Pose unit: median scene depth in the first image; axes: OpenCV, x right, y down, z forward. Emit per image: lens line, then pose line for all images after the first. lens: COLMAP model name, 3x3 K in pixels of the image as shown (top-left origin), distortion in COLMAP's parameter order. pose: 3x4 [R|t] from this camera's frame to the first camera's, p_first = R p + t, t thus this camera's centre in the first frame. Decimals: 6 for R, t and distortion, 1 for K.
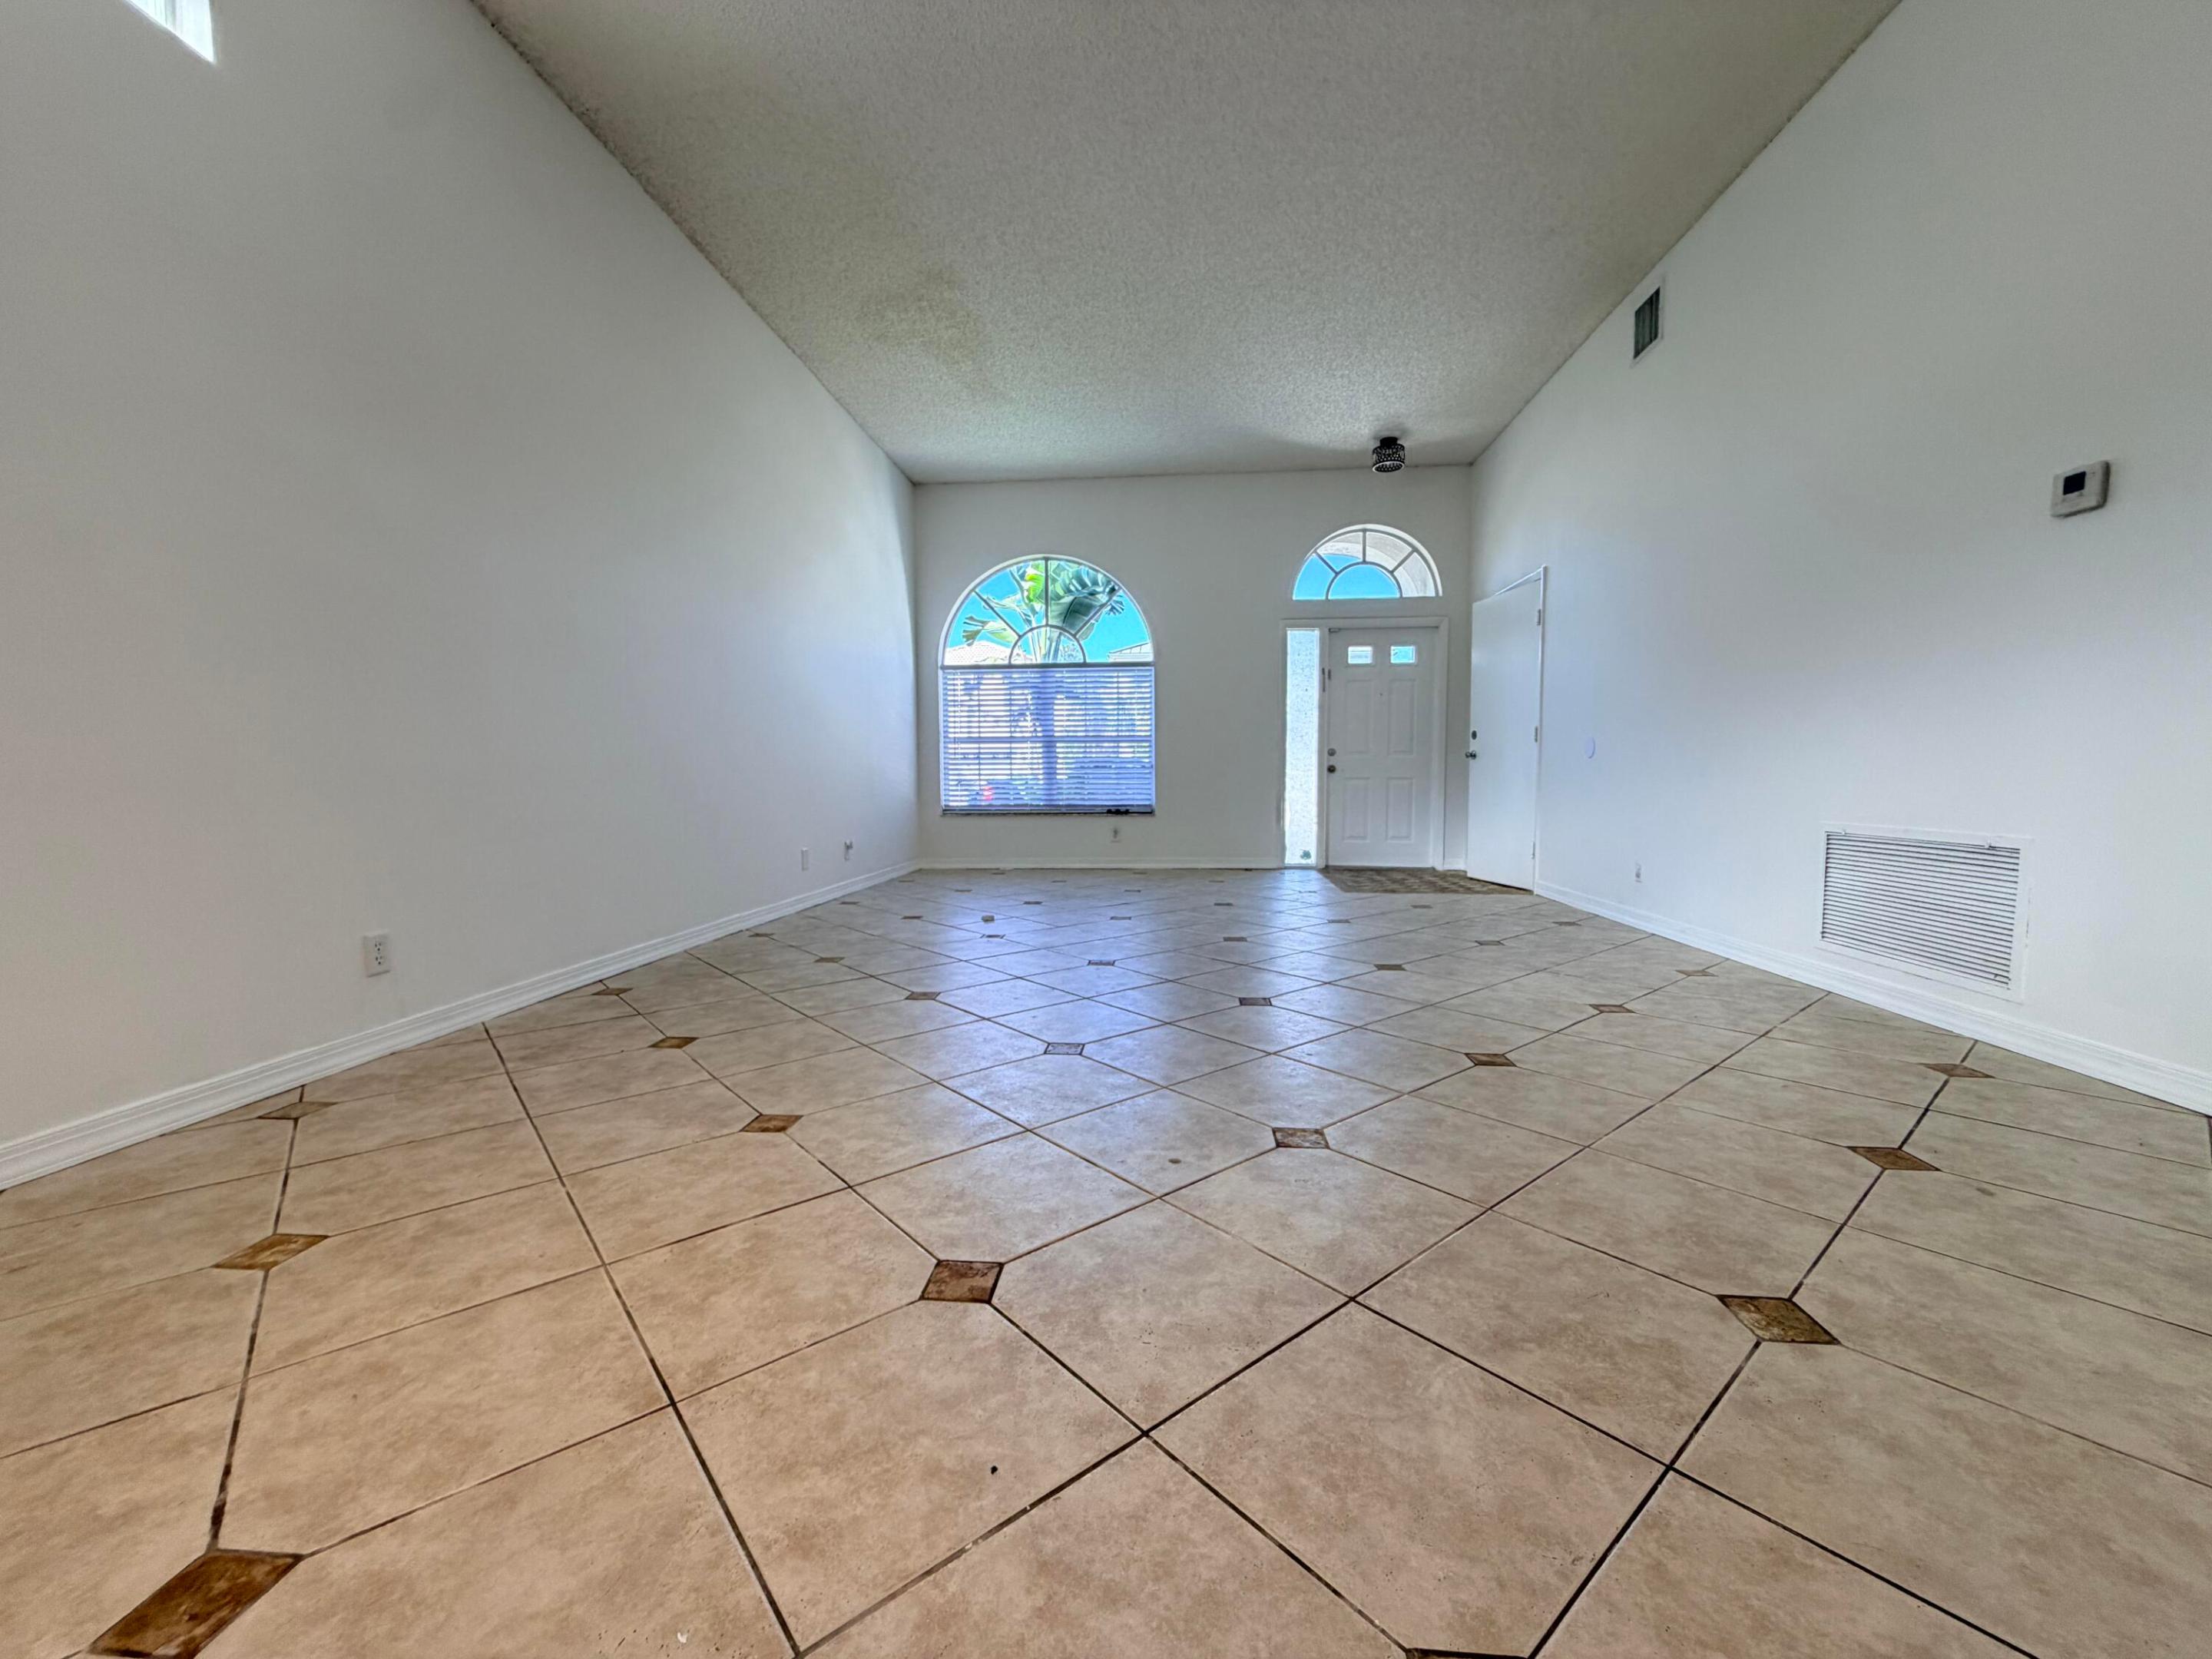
lens RADIAL K [[883.5, 0, 1101.1], [0, 883.5, 829.7], [0, 0, 1]] dist [0.000427, 0.000285]
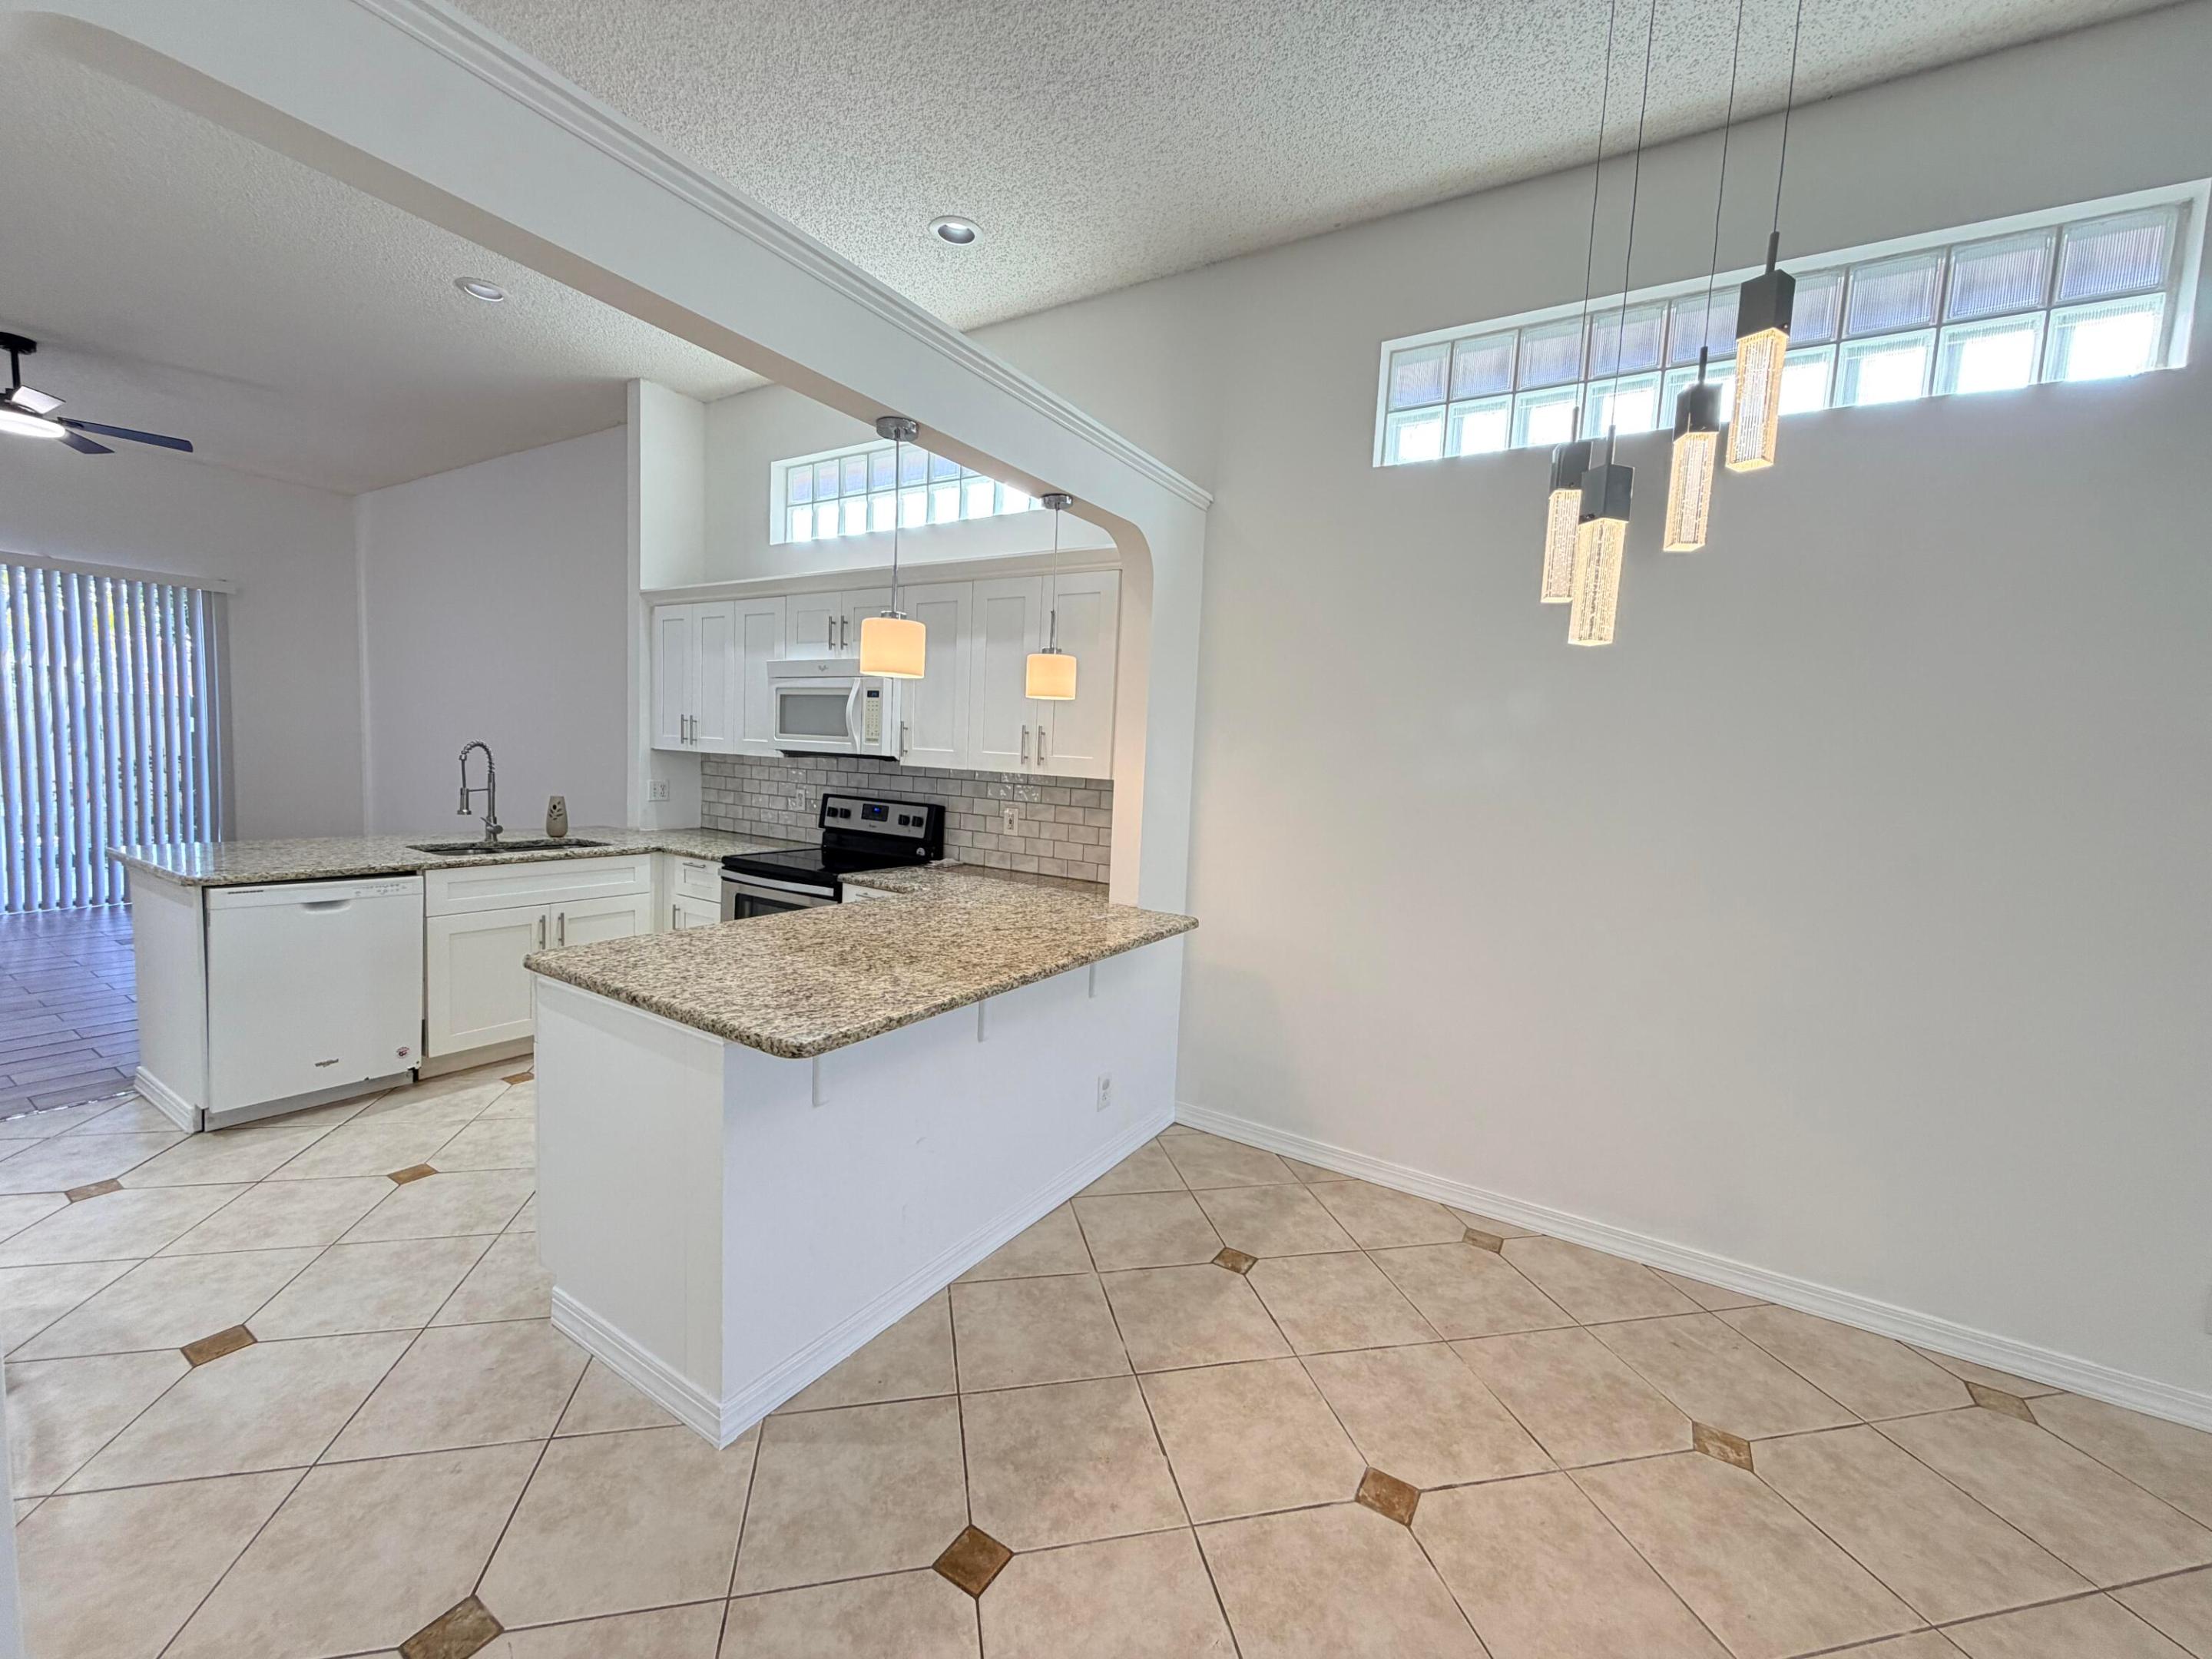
lens RADIAL K [[883.5, 0, 1096.9], [0, 883.5, 826.9], [0, 0, 1]] dist [0.000427, 0.000285]
pose [[-0.456426, 0.062466, -0.887566, 0.378232], [-0.096900, 0.988110, 0.119372, -0.314035], [0.884469, 0.140489, -0.444946, 0.380449]]
